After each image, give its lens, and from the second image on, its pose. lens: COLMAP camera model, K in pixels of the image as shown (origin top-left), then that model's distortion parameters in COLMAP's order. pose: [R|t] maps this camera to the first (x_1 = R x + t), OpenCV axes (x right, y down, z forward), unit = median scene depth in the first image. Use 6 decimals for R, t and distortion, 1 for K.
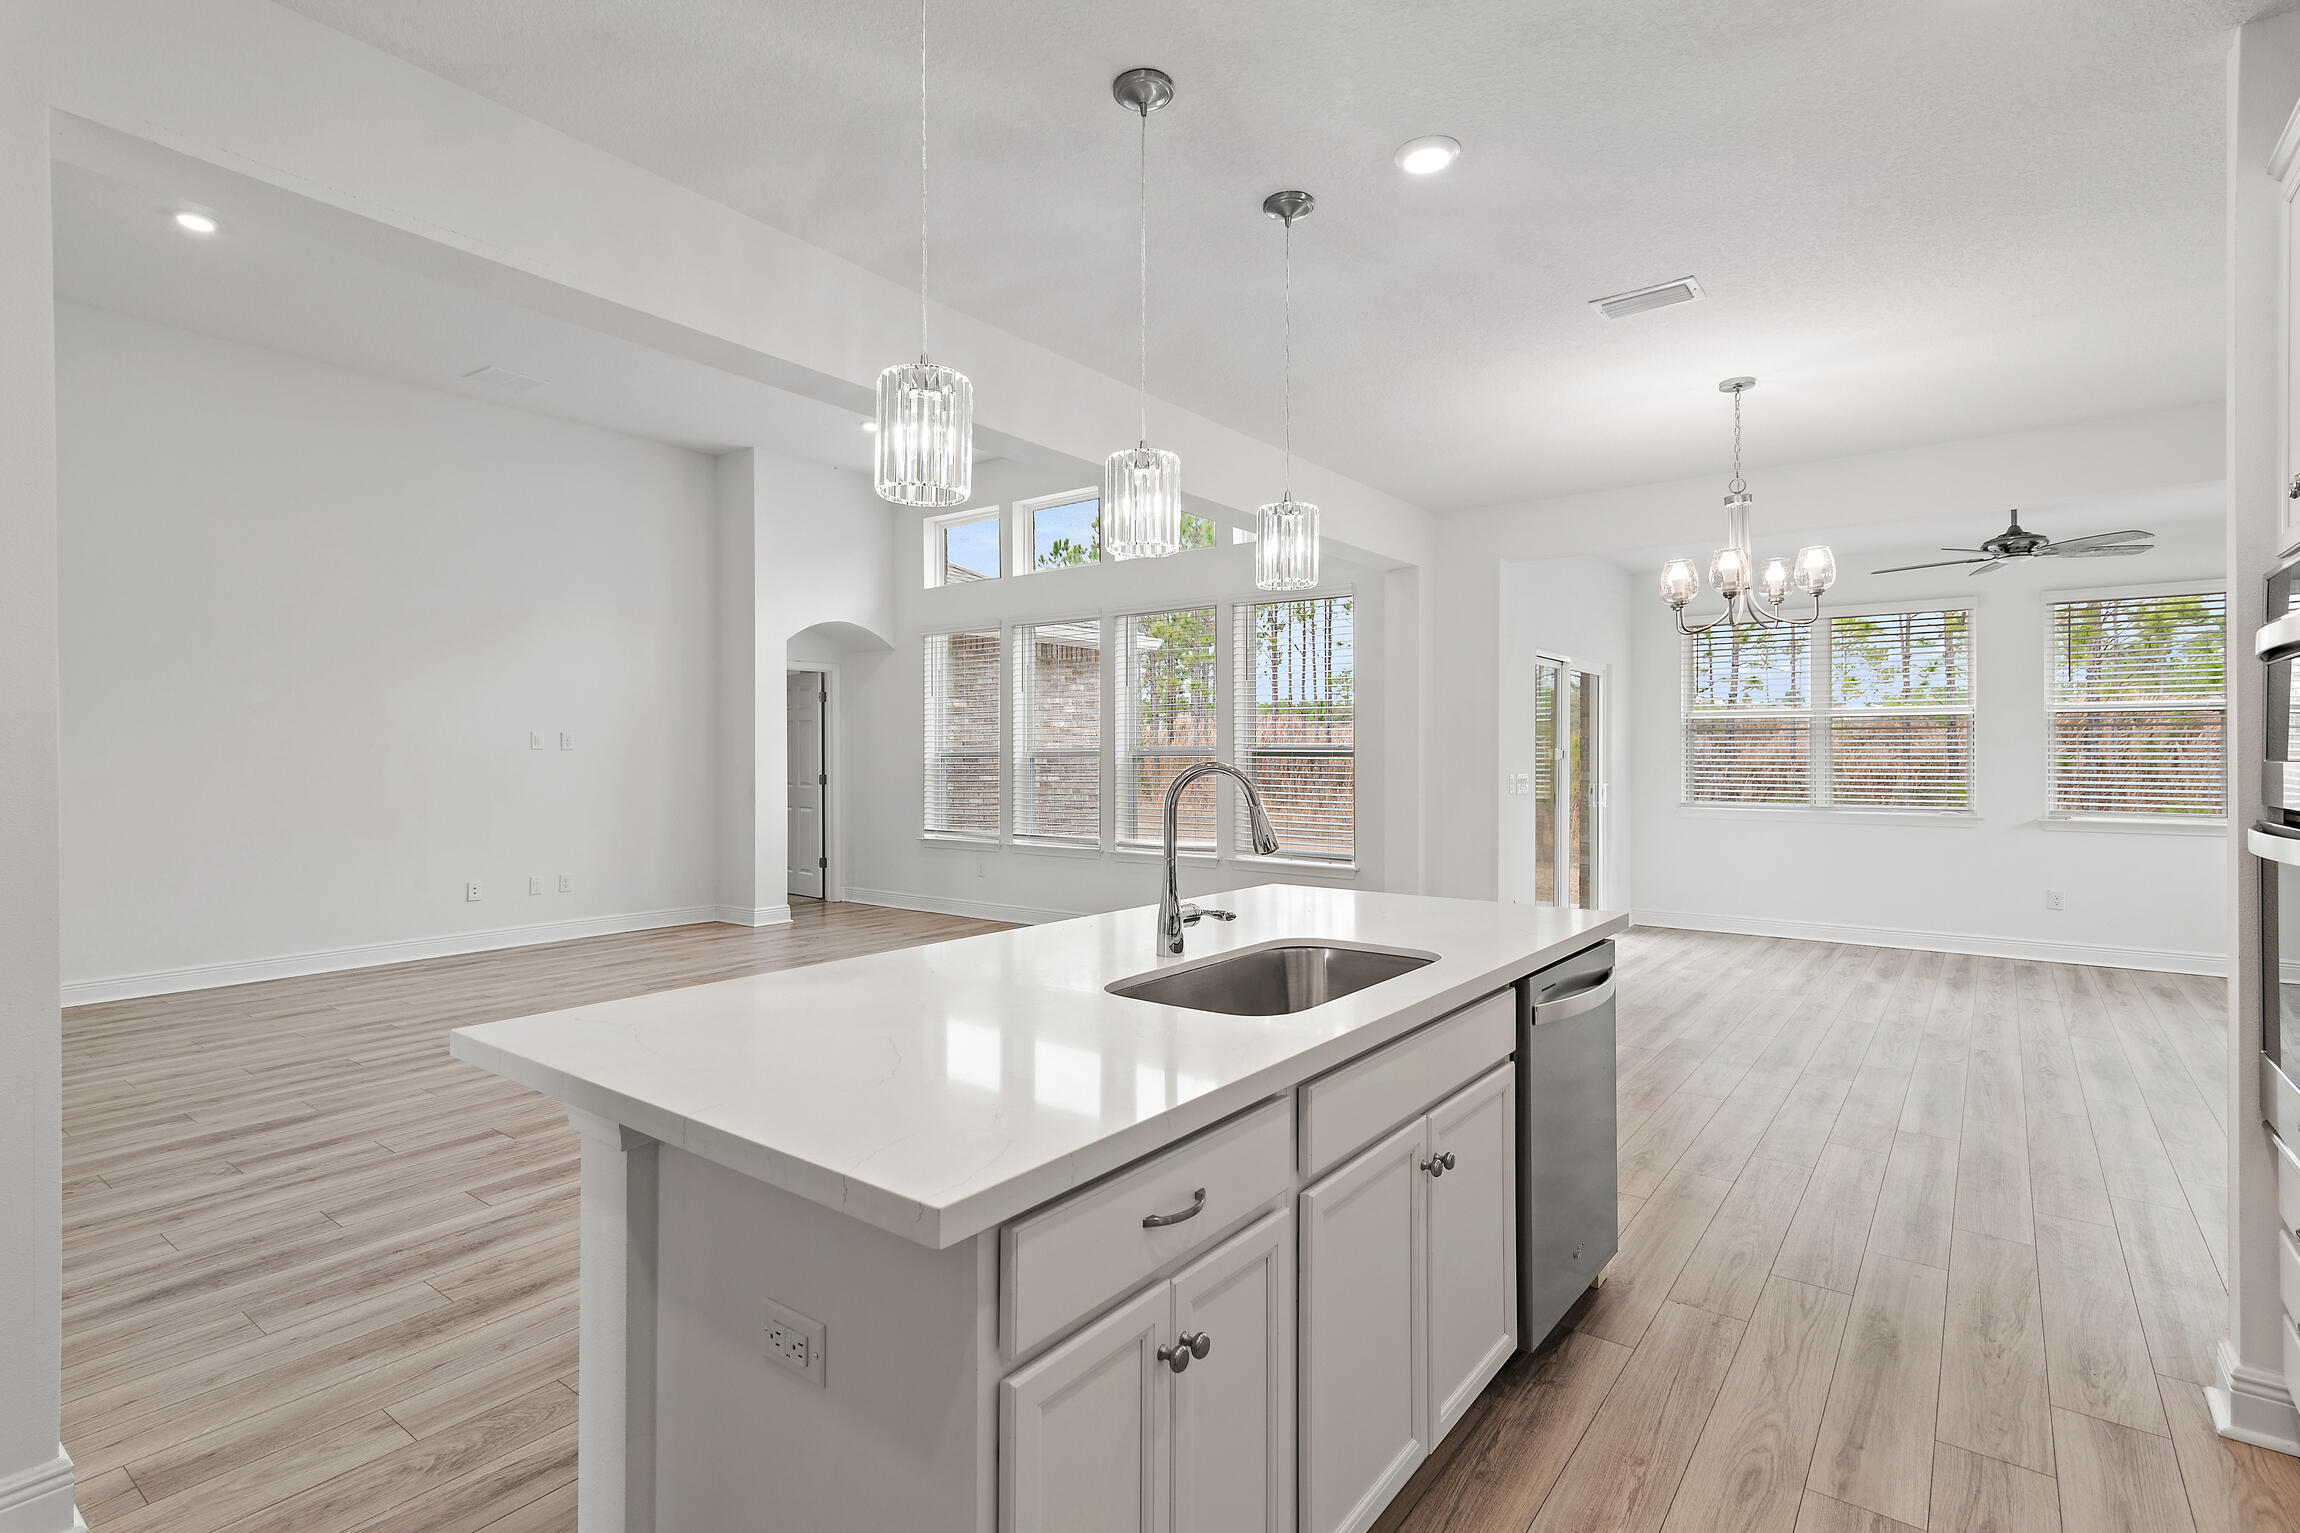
lens RADIAL K [[1104.9, 0, 1129.1], [0, 1104.9, 748.2], [0, 0, 1]] dist [-0.005539, -0.000454]
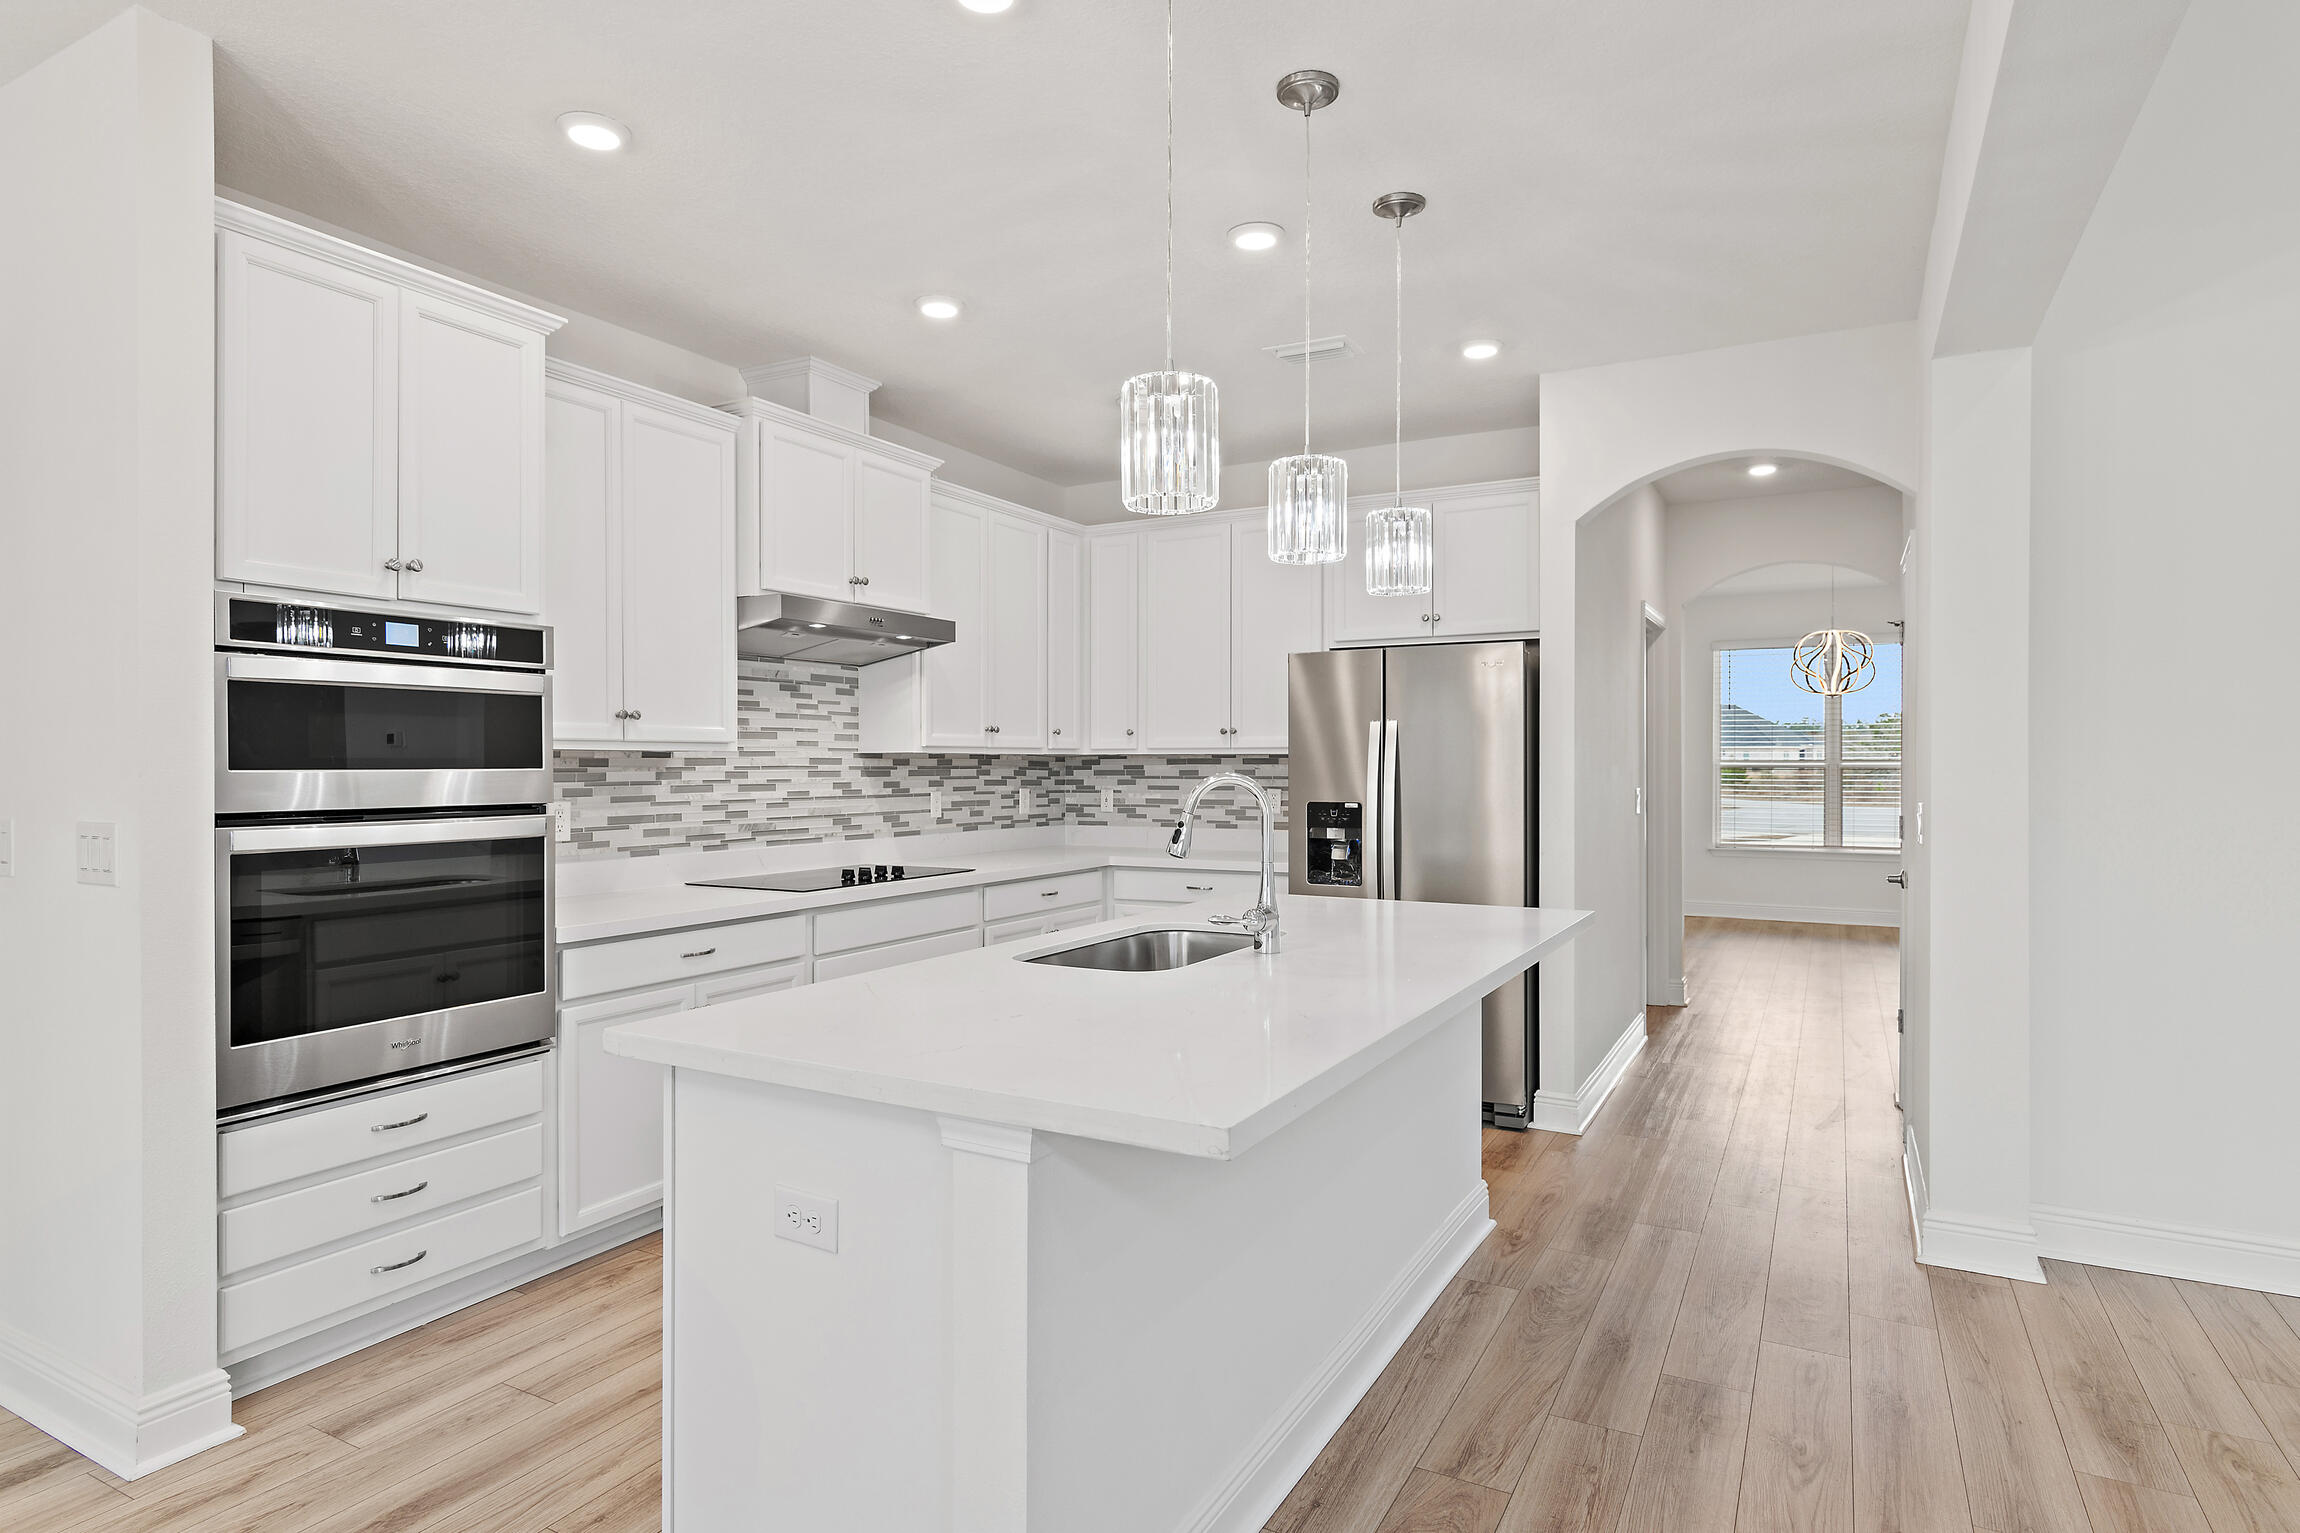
lens RADIAL K [[1225.0, 0, 1156.1], [0, 1225.0, 765.2], [0, 0, 1]] dist [-0.003176, -0.000454]
pose [[-0.989621, 0.001950, -0.143686, 0.232996], [0.002425, 0.999992, -0.003133, 0.005218], [0.143678, -0.003449, -0.989618, 1.666693]]
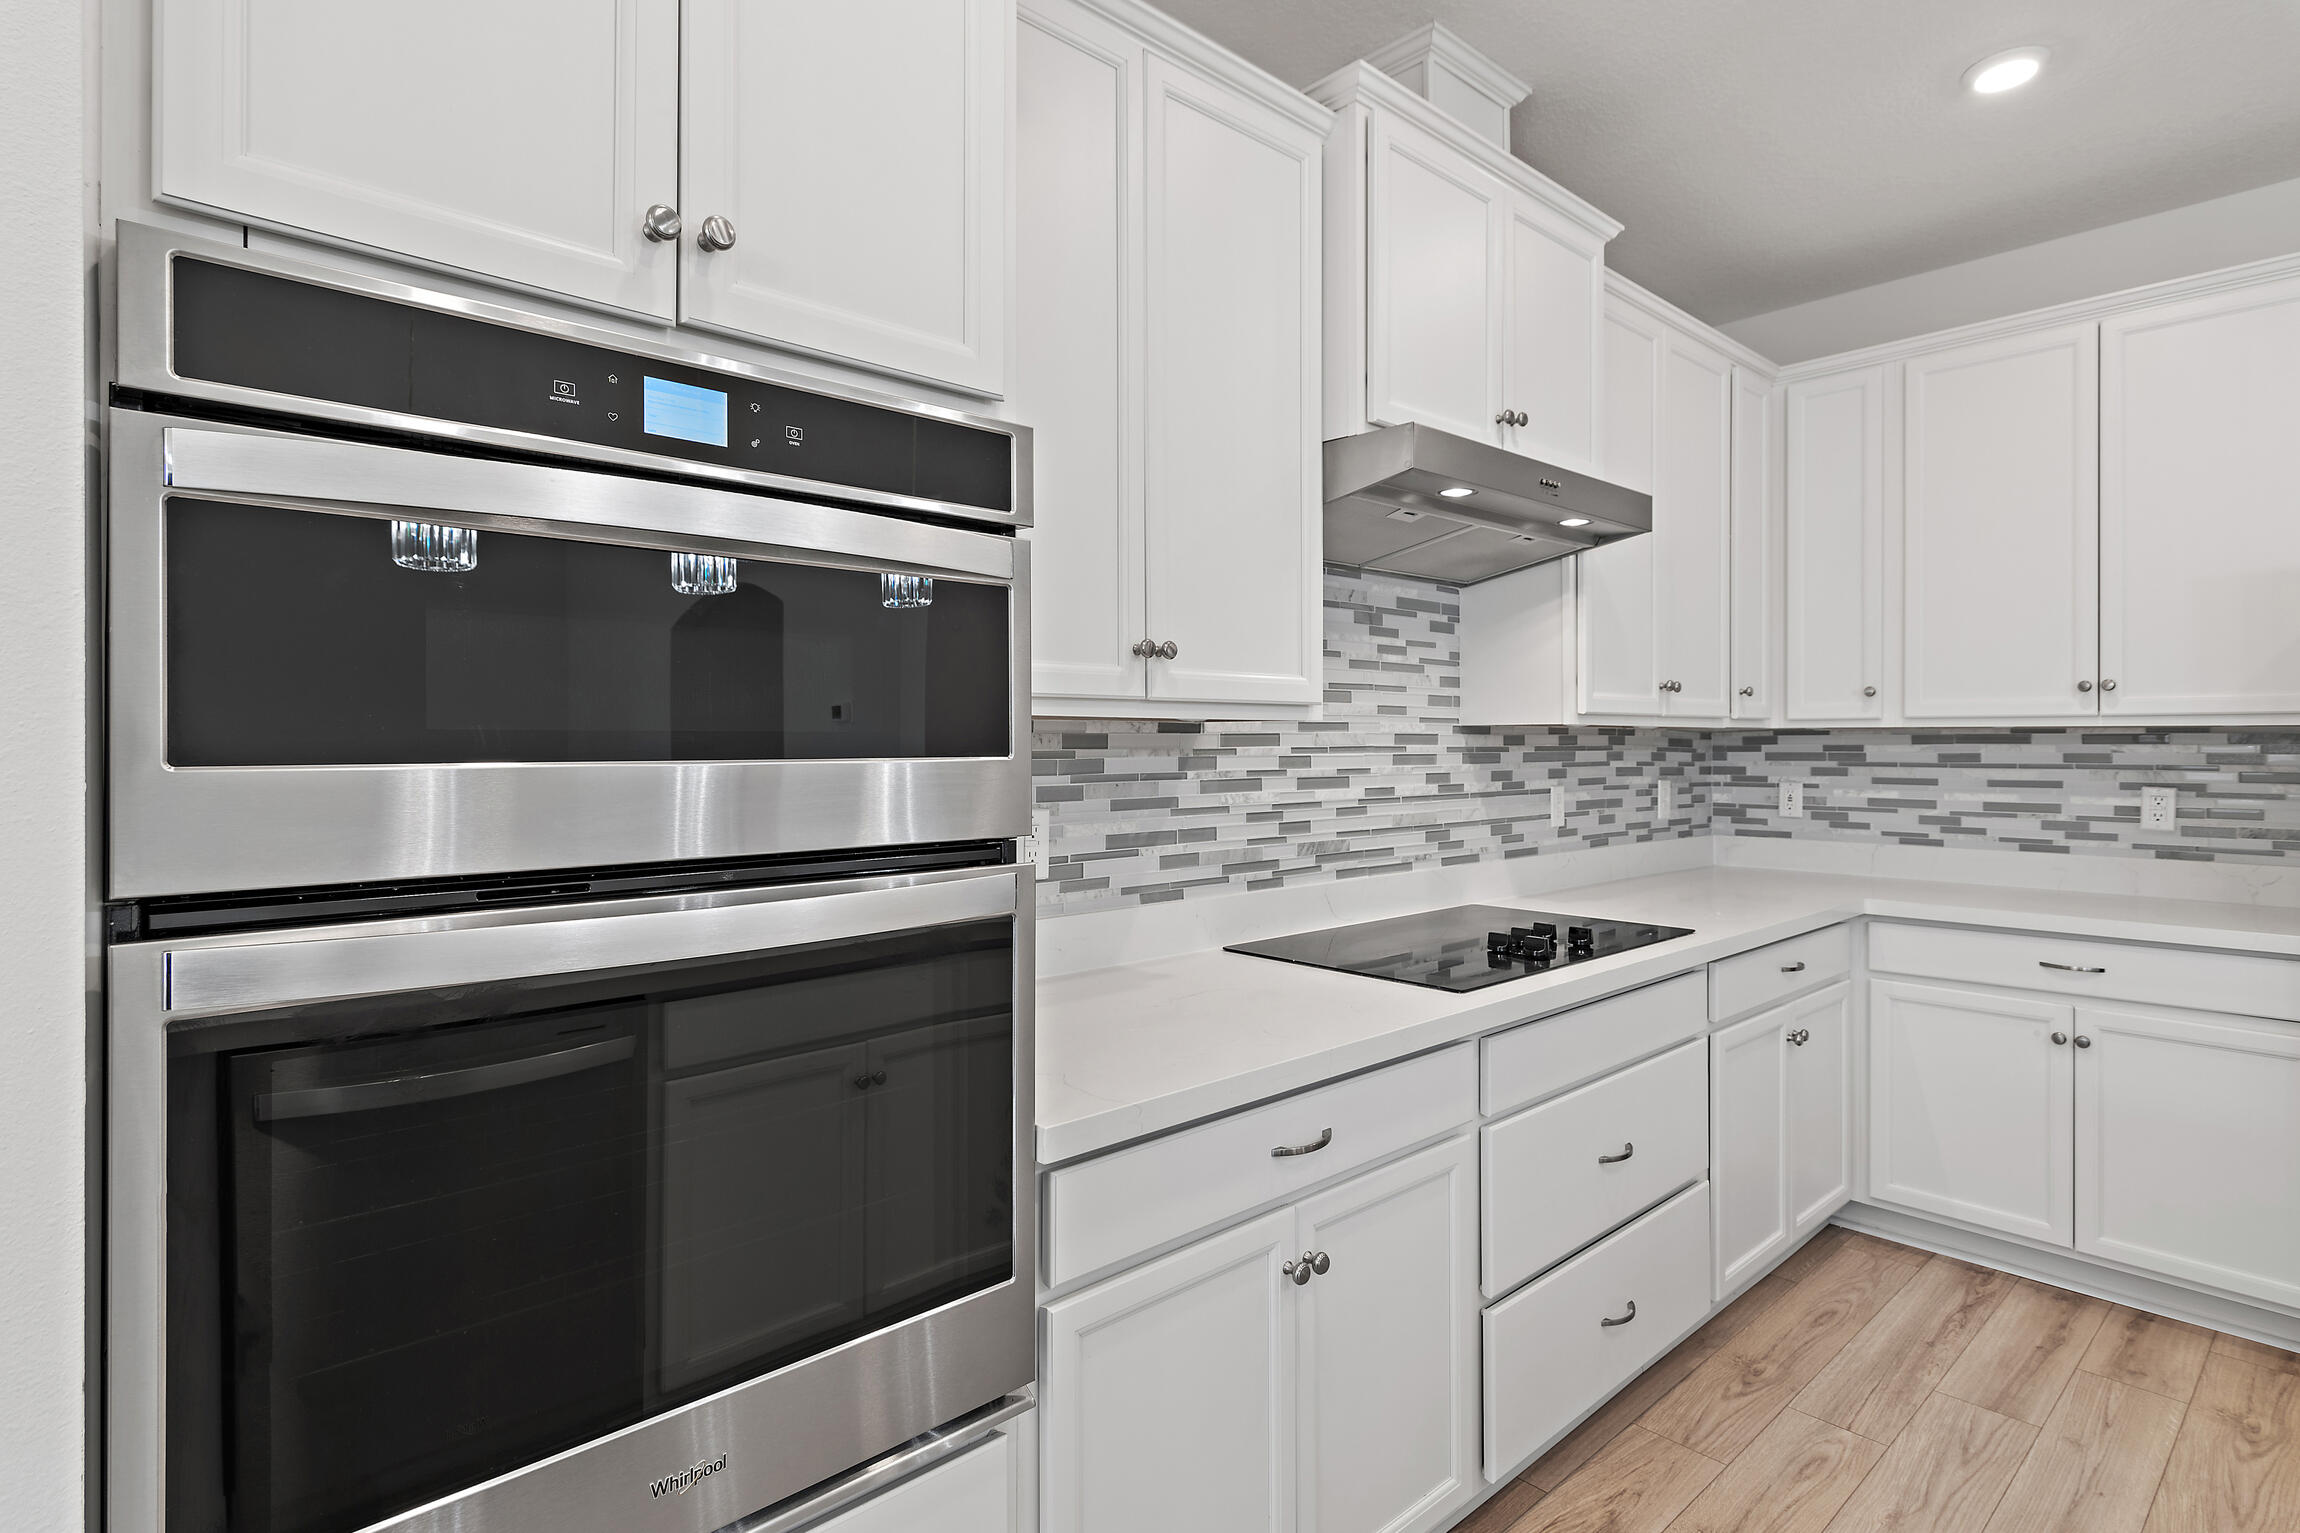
lens RADIAL K [[1213.0, 0, 1179.0], [0, 1213.0, 729.6], [0, 0, 1]] dist [0.009278, -0.000025]
pose [[-0.985521, 0.002304, 0.169536, 0.461243], [-0.000006, 0.999907, -0.013621, -0.000160], [-0.169552, -0.013425, -0.985430, 0.996086]]
